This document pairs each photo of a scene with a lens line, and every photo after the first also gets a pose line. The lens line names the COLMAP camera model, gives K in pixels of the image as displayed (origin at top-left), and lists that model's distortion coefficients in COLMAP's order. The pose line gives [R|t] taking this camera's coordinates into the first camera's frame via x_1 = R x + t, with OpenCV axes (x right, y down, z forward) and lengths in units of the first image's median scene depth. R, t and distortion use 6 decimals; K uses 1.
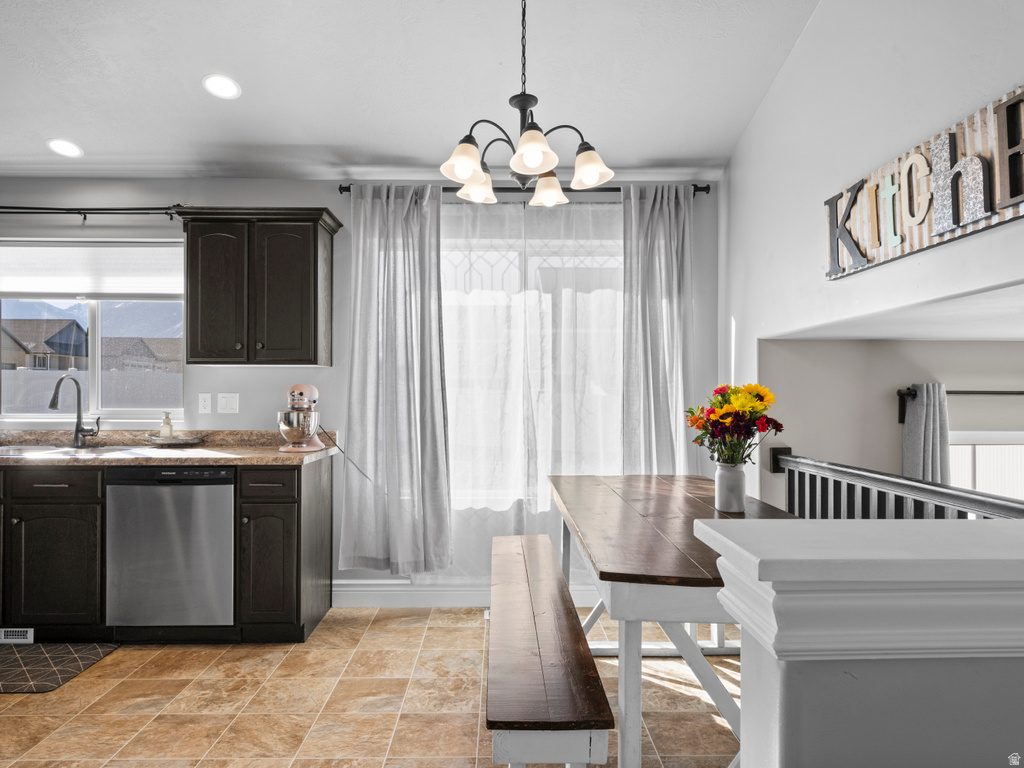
lens RADIAL K [[654.1, 0, 509.7], [0, 654.1, 389.4], [0, 0, 1]] dist [0.002444, 0.003106]
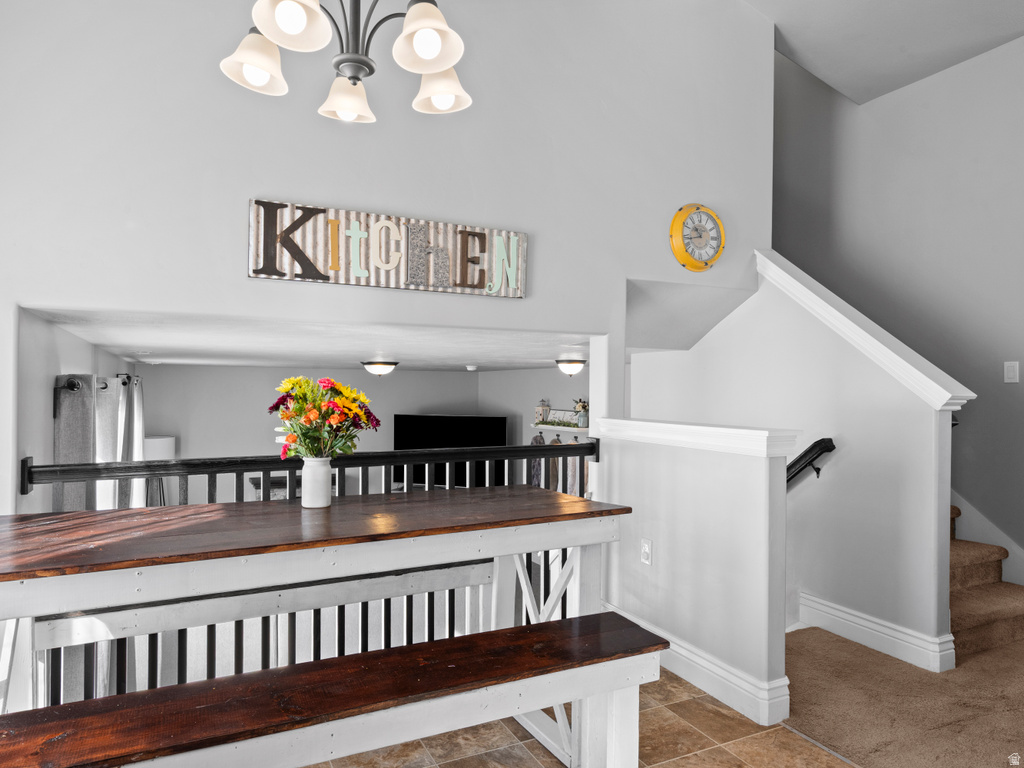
lens RADIAL K [[654.1, 0, 506.6], [0, 654.1, 386.5], [0, 0, 1]] dist [0.002444, 0.003106]
pose [[-0.429961, -0.000382, 0.902847, -0.451810], [-0.013577, 0.999890, -0.006043, 0.005693], [-0.902745, -0.014857, -0.429919, 0.786863]]
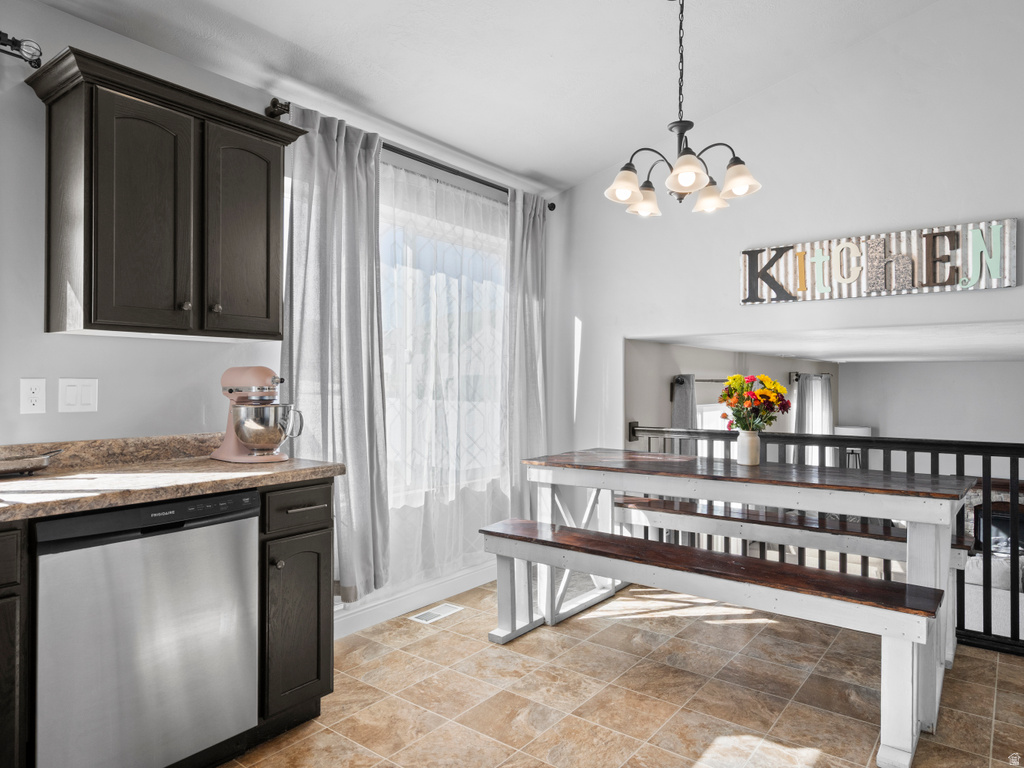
lens RADIAL K [[654.1, 0, 505.6], [0, 654.1, 379.5], [0, 0, 1]] dist [0.002444, 0.003106]
pose [[0.623638, 0.003099, 0.781707, -0.733376], [-0.007711, 0.999968, 0.002187, 0.002457], [-0.781675, -0.007392, 0.623642, 0.359149]]
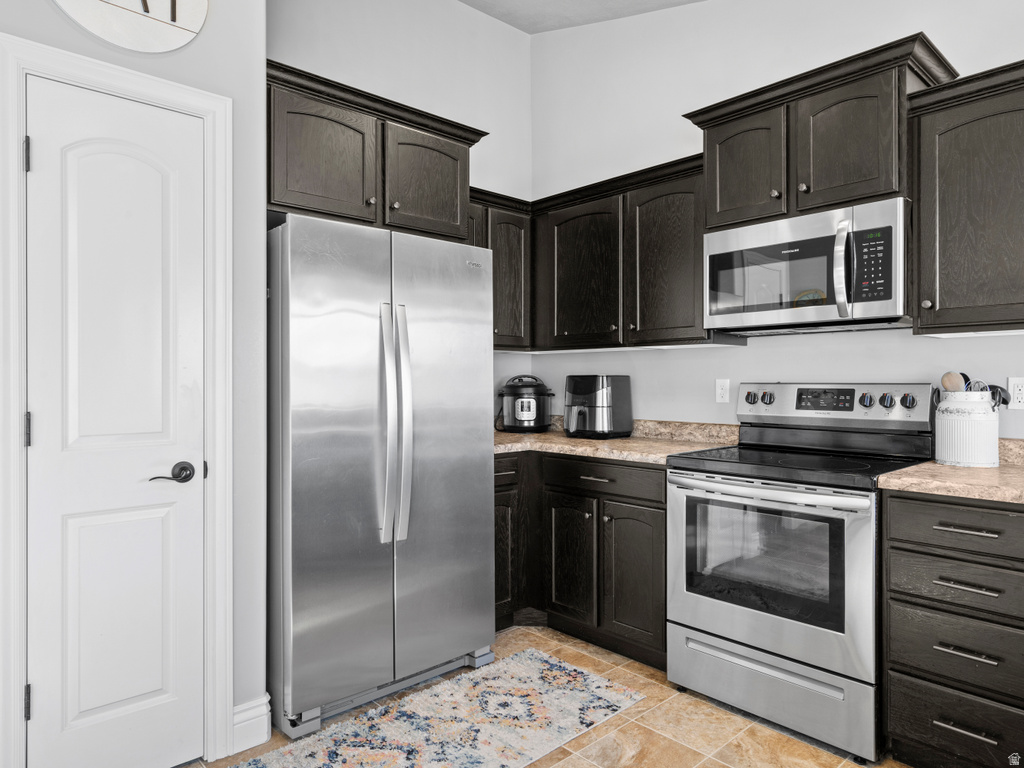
lens RADIAL K [[654.1, 0, 507.4], [0, 654.1, 382.8], [0, 0, 1]] dist [0.002444, 0.003106]
pose [[-0.749002, 0.000245, -0.662568, -0.165859], [0.004772, 0.999976, -0.005024, 0.006920], [0.662551, -0.006924, -0.748985, 0.795057]]
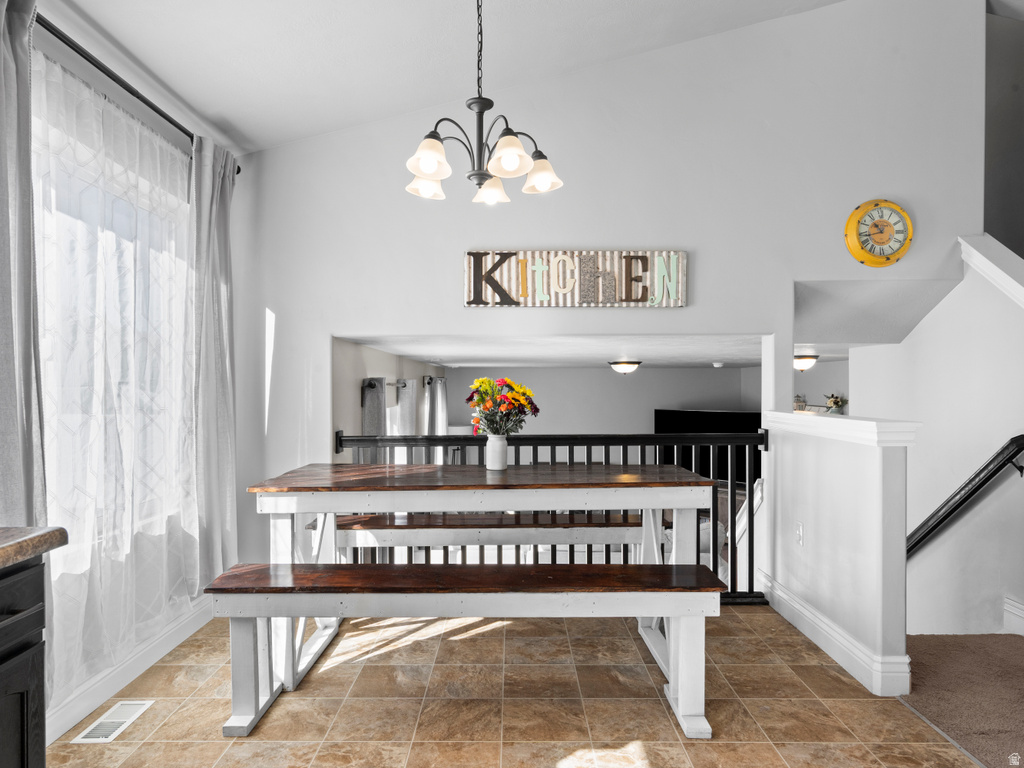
lens RADIAL K [[654.1, 0, 510.0], [0, 654.1, 385.0], [0, 0, 1]] dist [0.002444, 0.003106]
pose [[0.014236, -0.000431, 0.999899, -0.704278], [-0.004903, 0.999988, 0.000501, 0.004627], [-0.999887, -0.004909, 0.014233, 0.642842]]
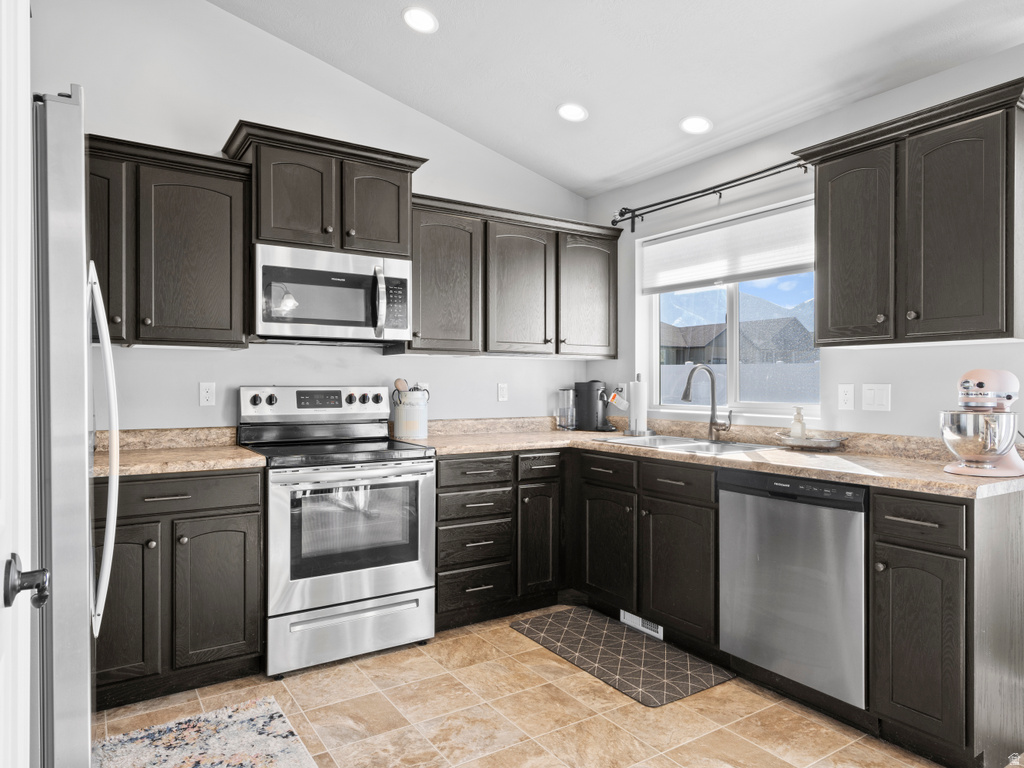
lens RADIAL K [[654.1, 0, 505.5], [0, 654.1, 384.9], [0, 0, 1]] dist [0.002444, 0.003106]
pose [[0.532202, 0.000322, -0.846618, -0.025281], [0.005176, 0.999980, 0.003634, 0.002219], [0.846602, -0.006316, 0.532189, 0.272828]]
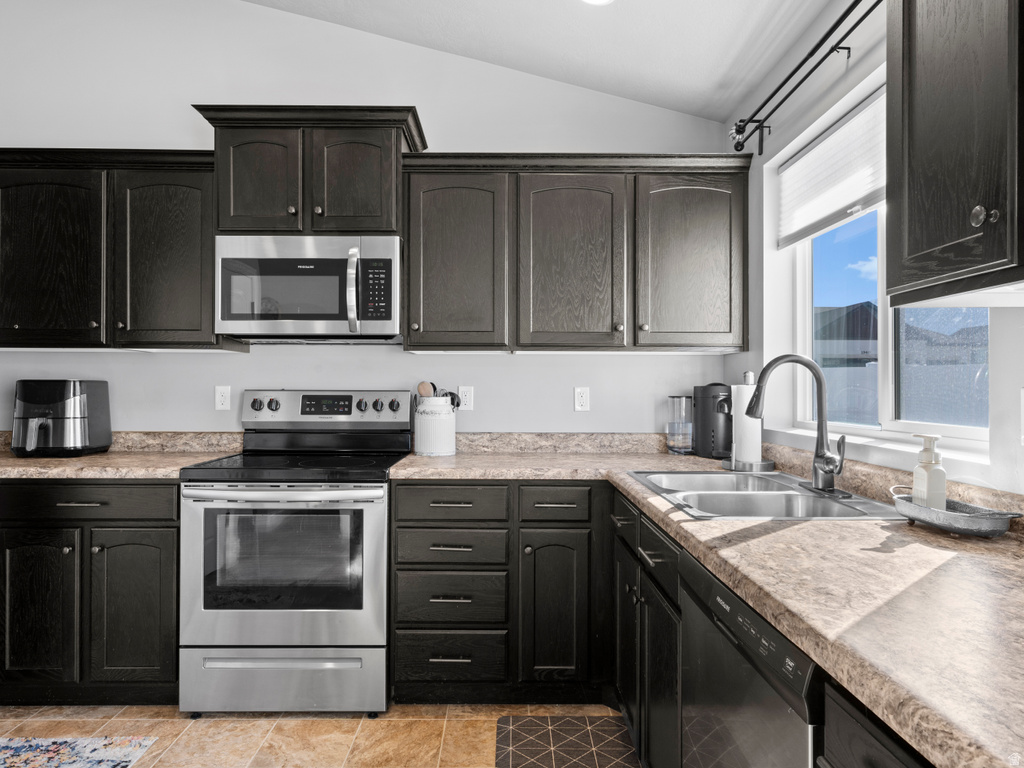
lens RADIAL K [[654.1, 0, 508.1], [0, 654.1, 386.4], [0, 0, 1]] dist [0.002444, 0.003106]
pose [[-0.009292, -0.004809, -0.999945, -0.116922], [0.004149, 0.999980, -0.004848, 0.005573], [0.999948, -0.004194, -0.009272, 0.720811]]
